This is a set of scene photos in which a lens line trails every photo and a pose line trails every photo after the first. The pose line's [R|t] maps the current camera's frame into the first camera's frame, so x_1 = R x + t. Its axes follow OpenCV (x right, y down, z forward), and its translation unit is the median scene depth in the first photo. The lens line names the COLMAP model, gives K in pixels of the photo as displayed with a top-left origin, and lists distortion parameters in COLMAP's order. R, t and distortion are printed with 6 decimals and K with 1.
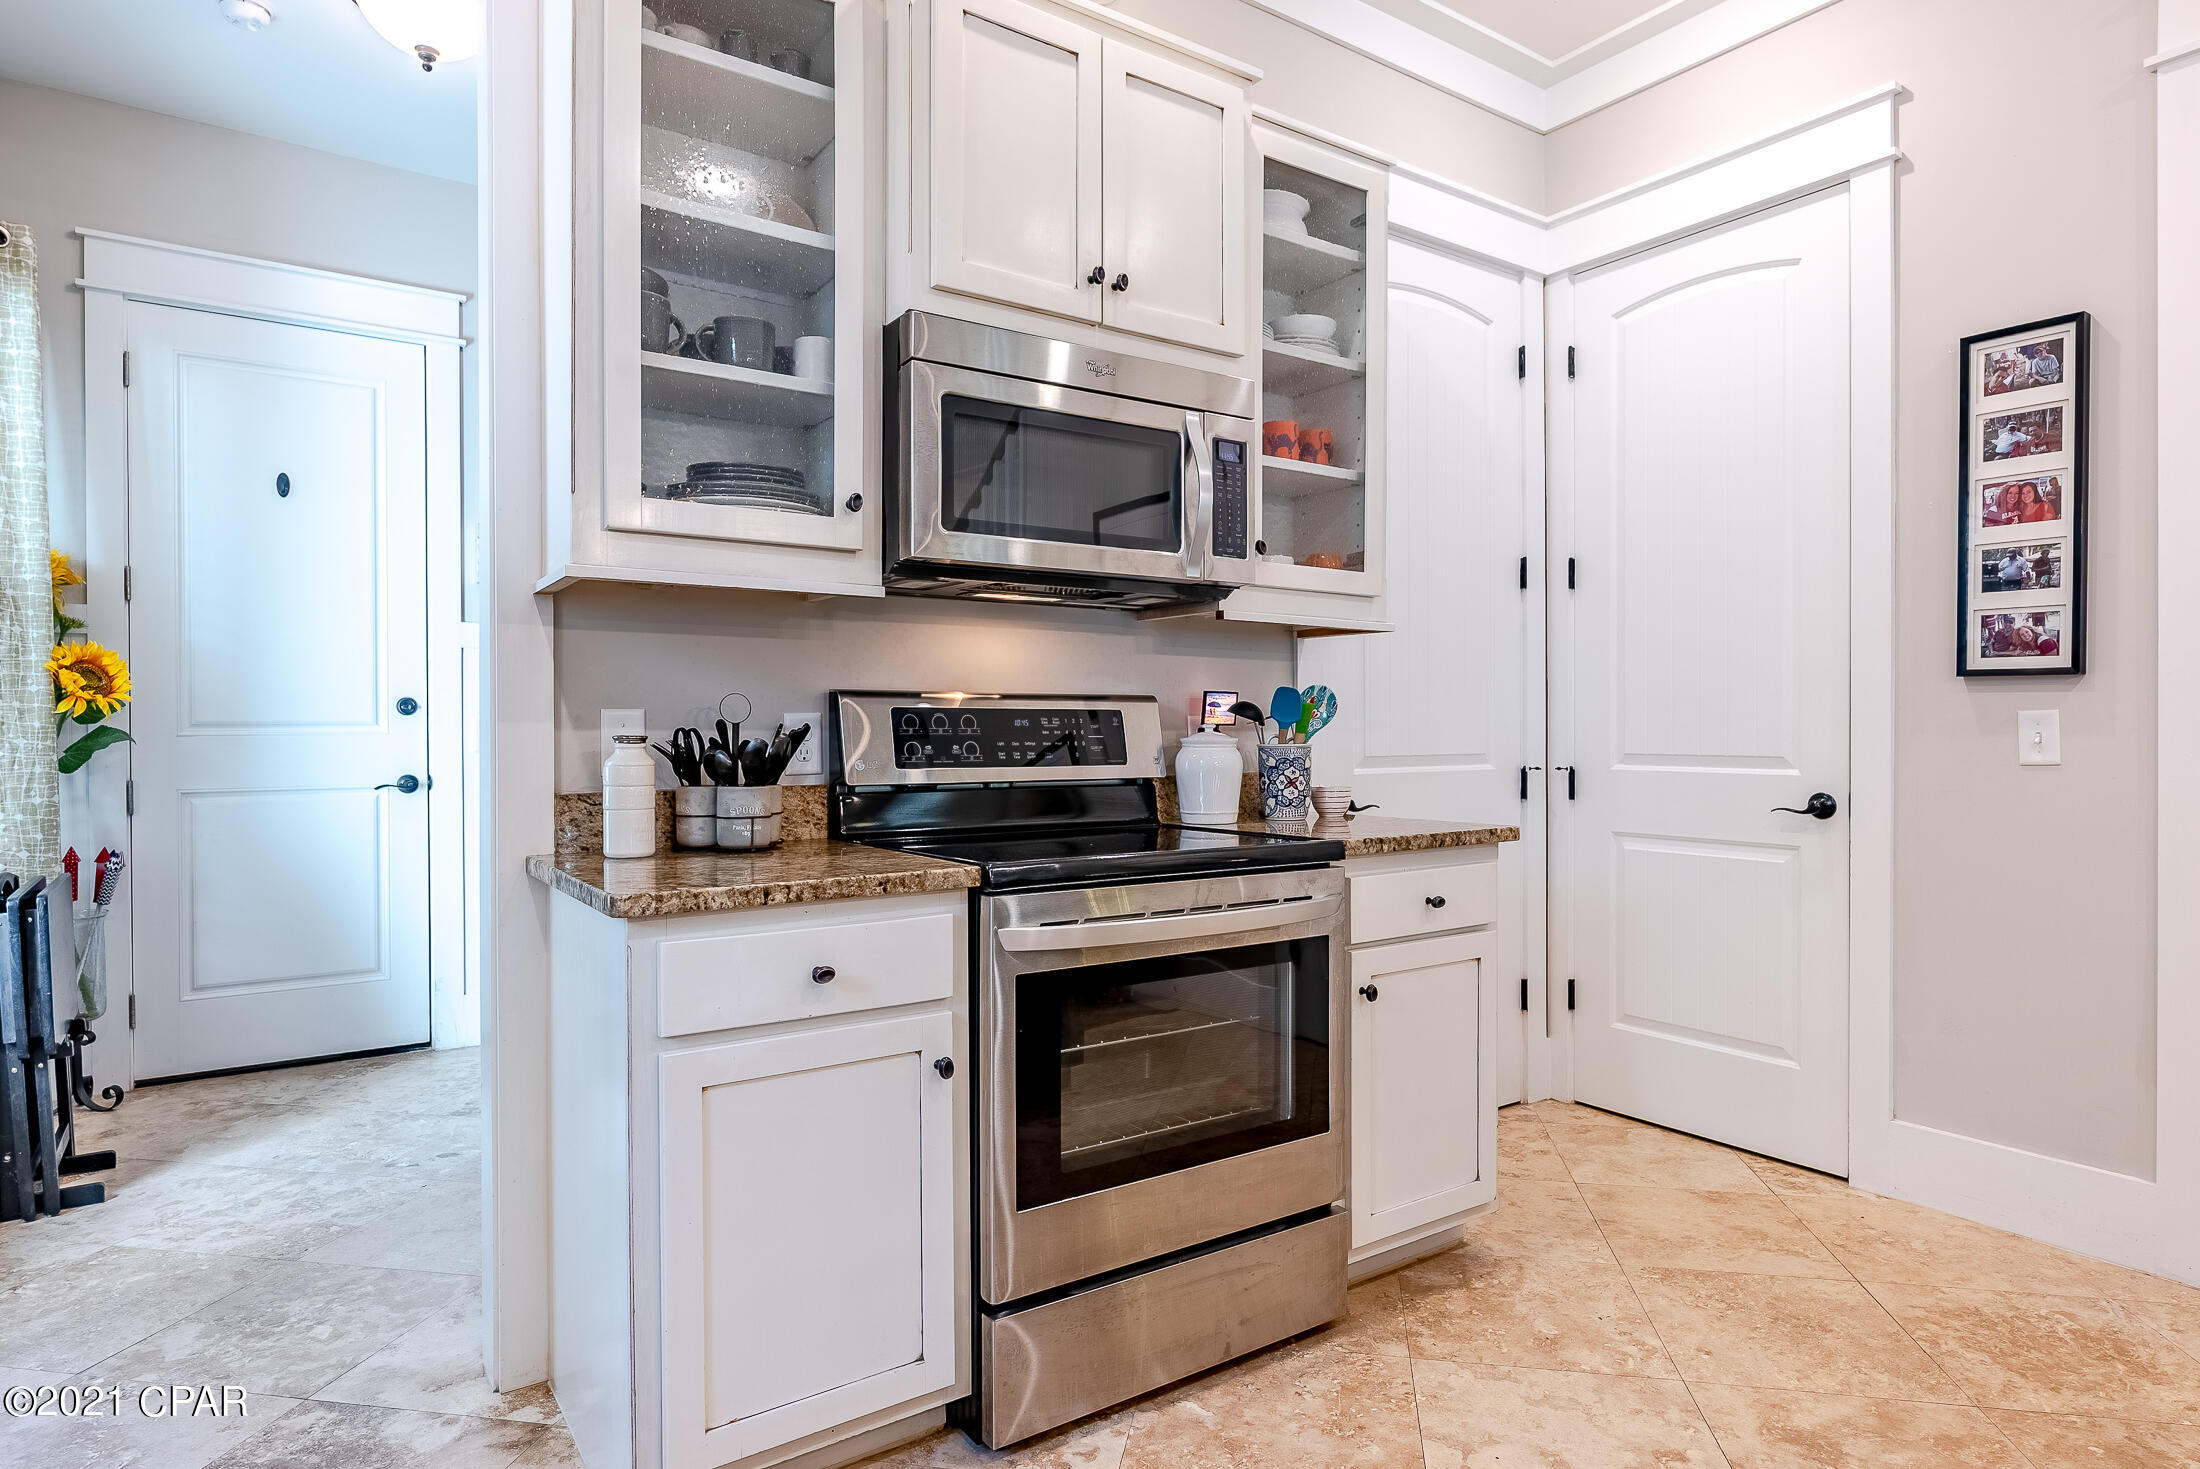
lens RADIAL K [[1224.7, 0, 1100.2], [0, 1224.7, 728.4], [0, 0, 1]] dist [-0.002931, 0.000054]
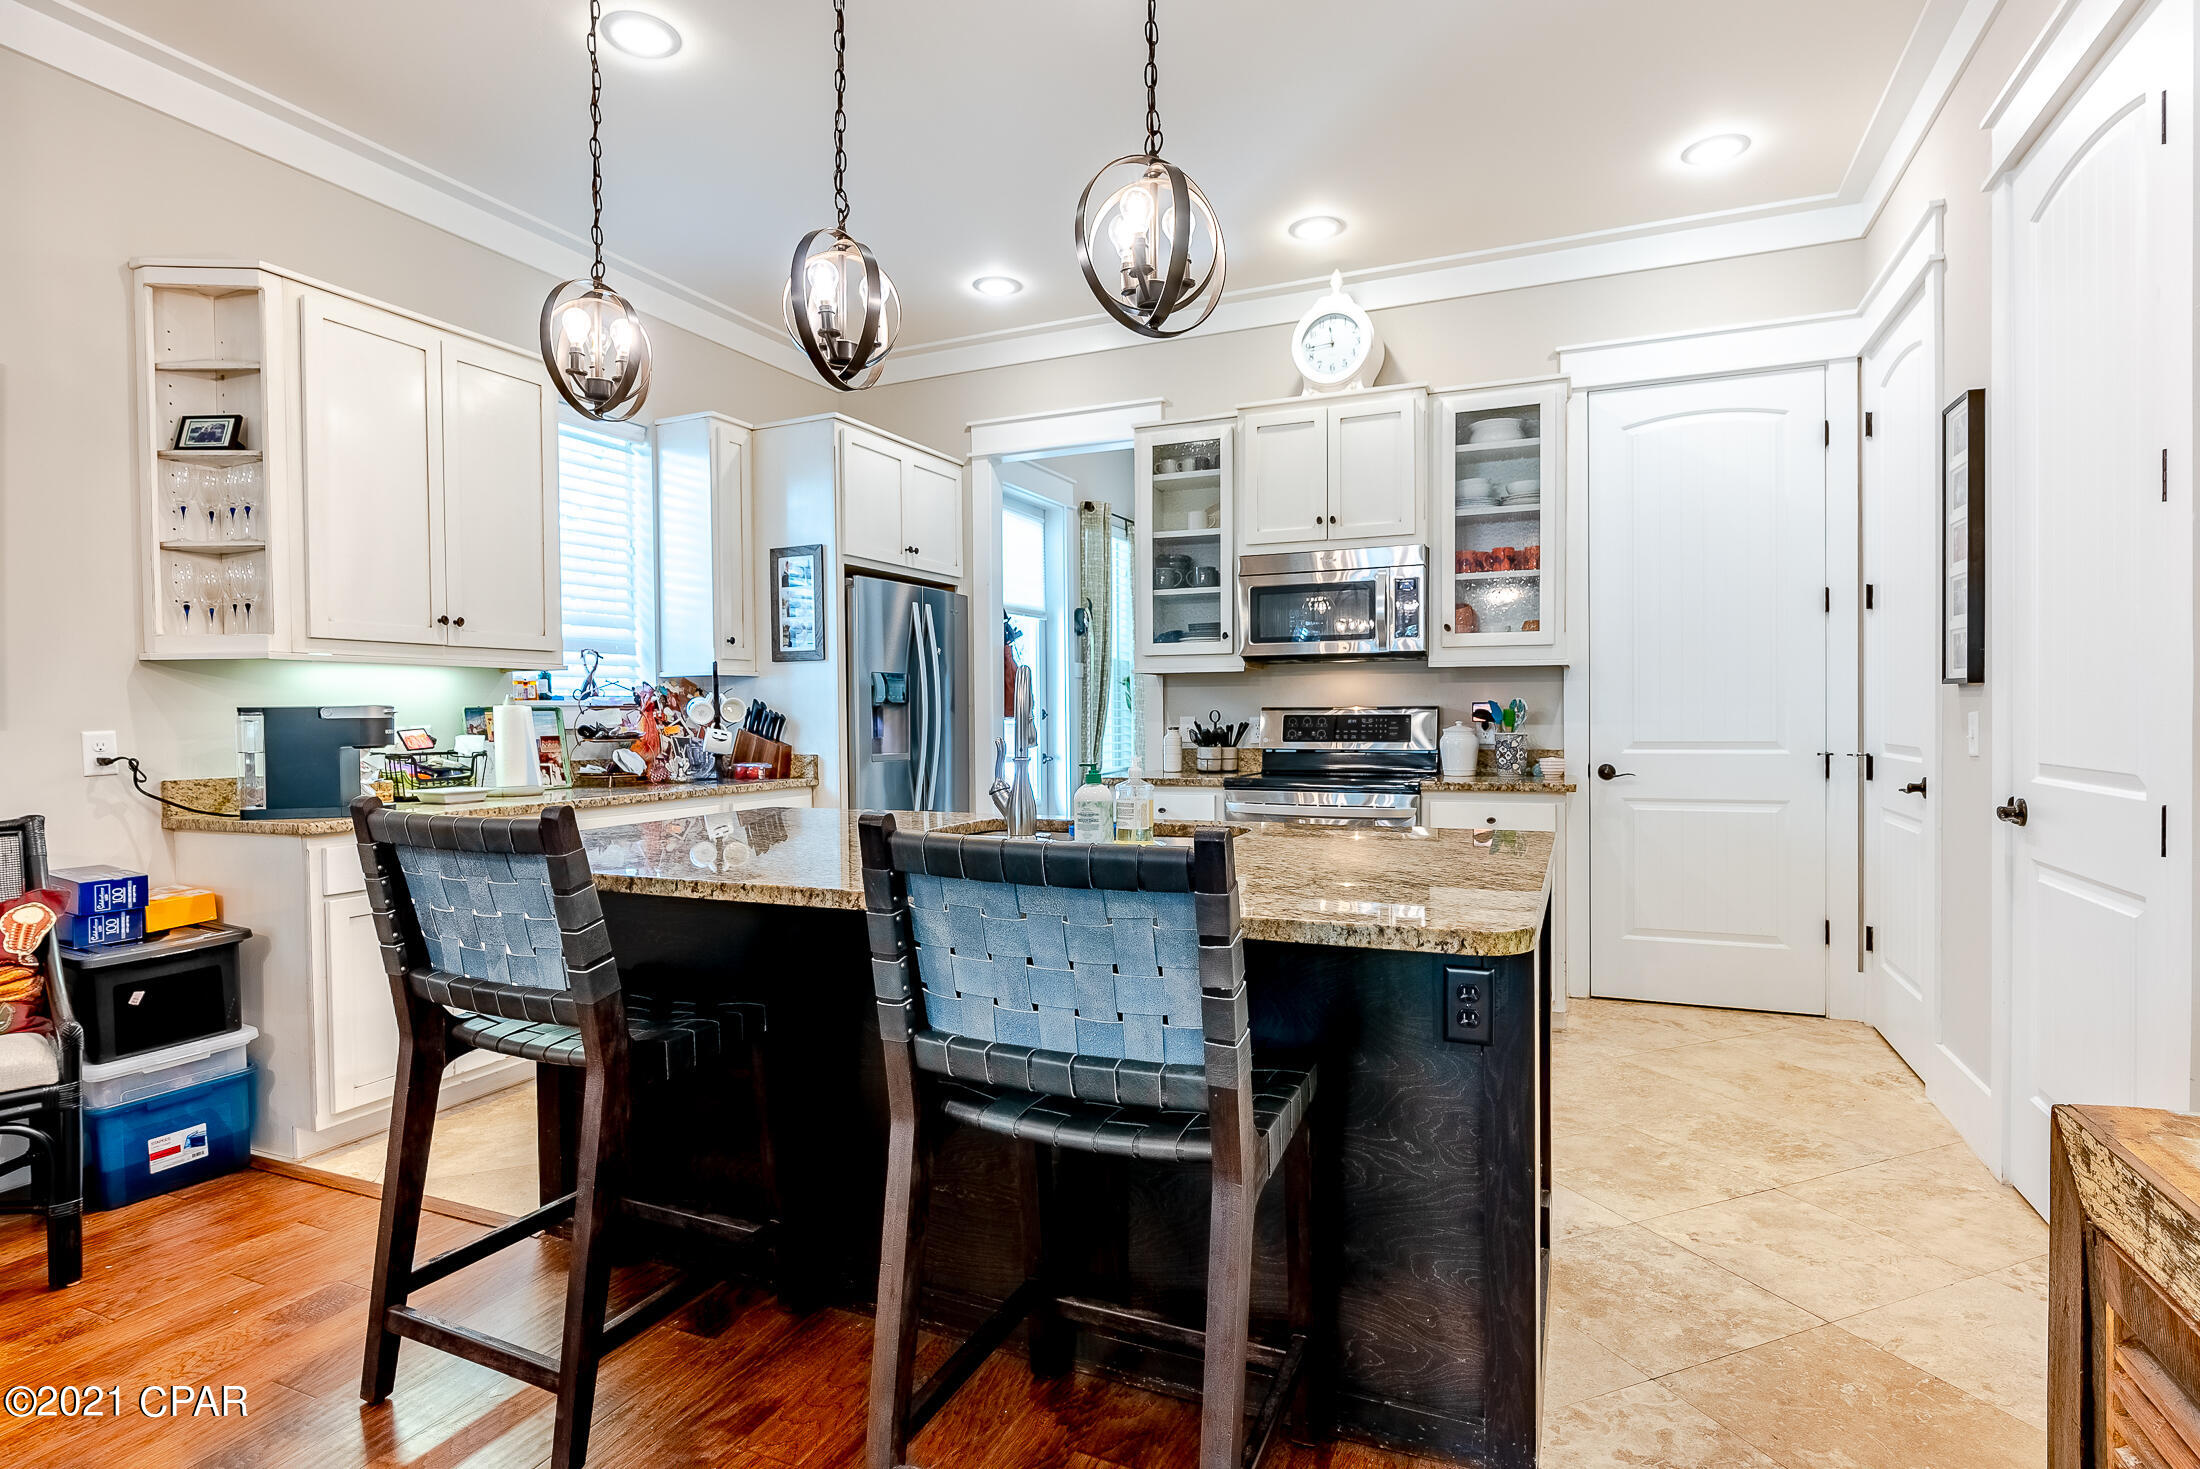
lens RADIAL K [[1113.7, 0, 1104.6], [0, 1113.7, 729.8], [0, 0, 1]] dist [-0.001755, 0.000750]
pose [[0.526664, 0.008247, -0.850033, 1.246161], [0.005823, 0.999894, 0.013308, -0.016737], [0.850054, -0.011958, 0.526561, -0.324398]]
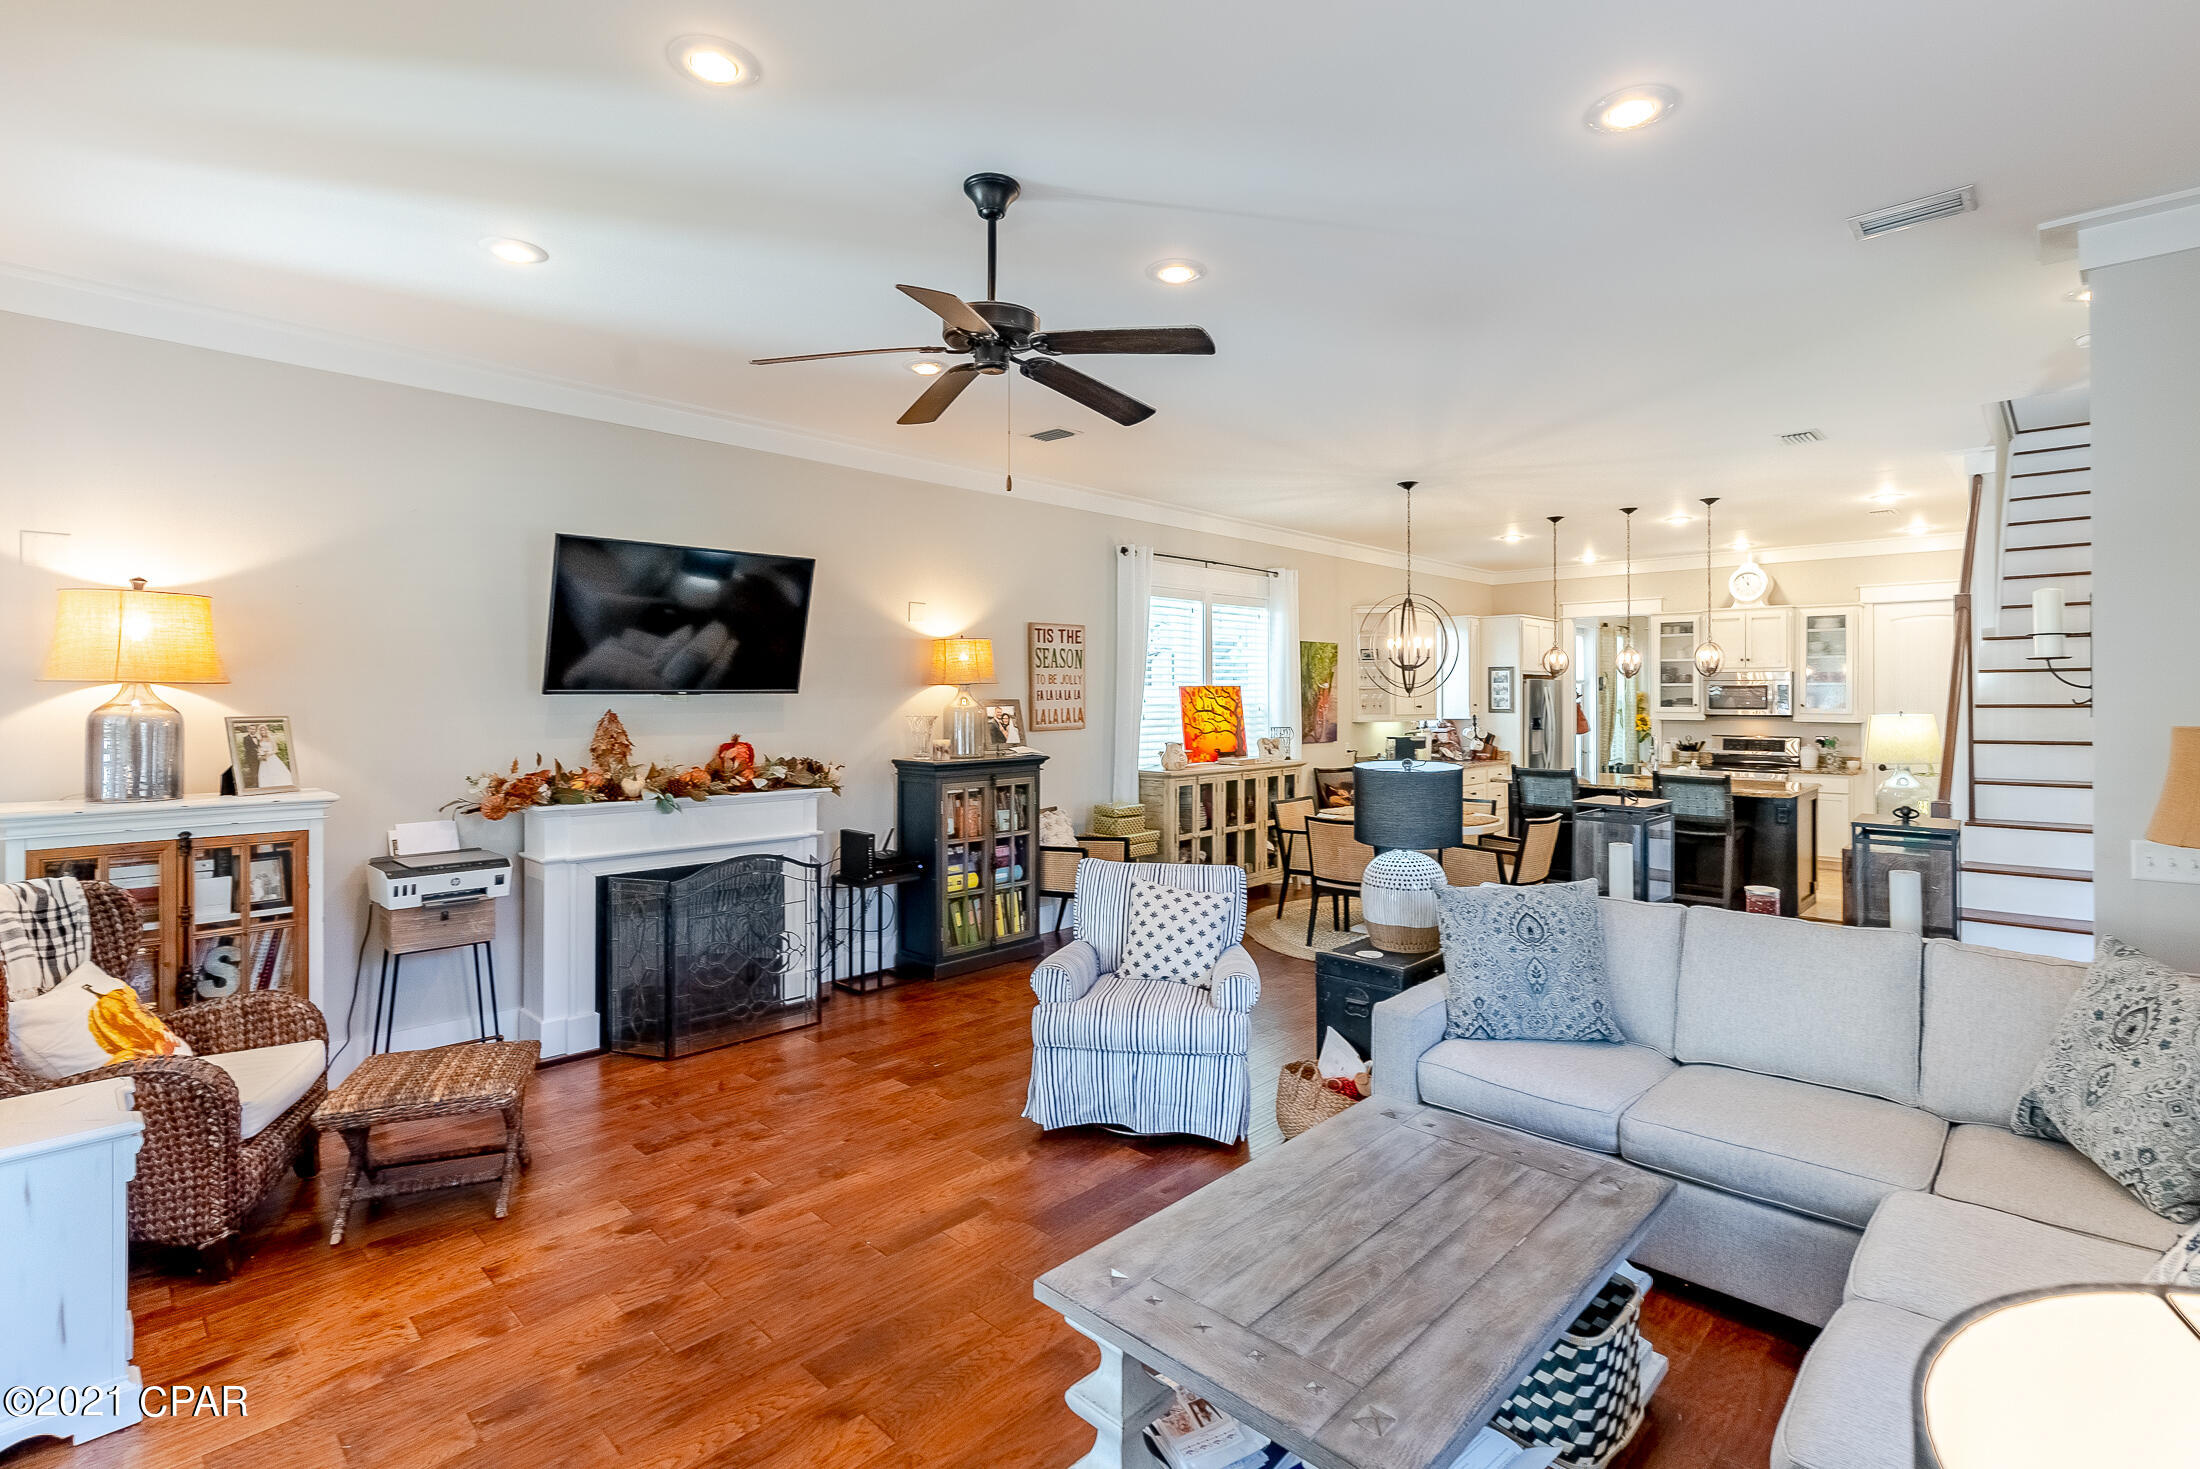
lens RADIAL K [[1047.6, 0, 1111.2], [0, 1047.6, 695.2], [0, 0, 1]] dist [-0.002425, 0.000177]
pose [[0.214955, -0.000655, -0.976624, 3.201361], [-0.002133, 0.999997, -0.001140, -0.168771], [0.976622, 0.002329, 0.214953, -2.208897]]
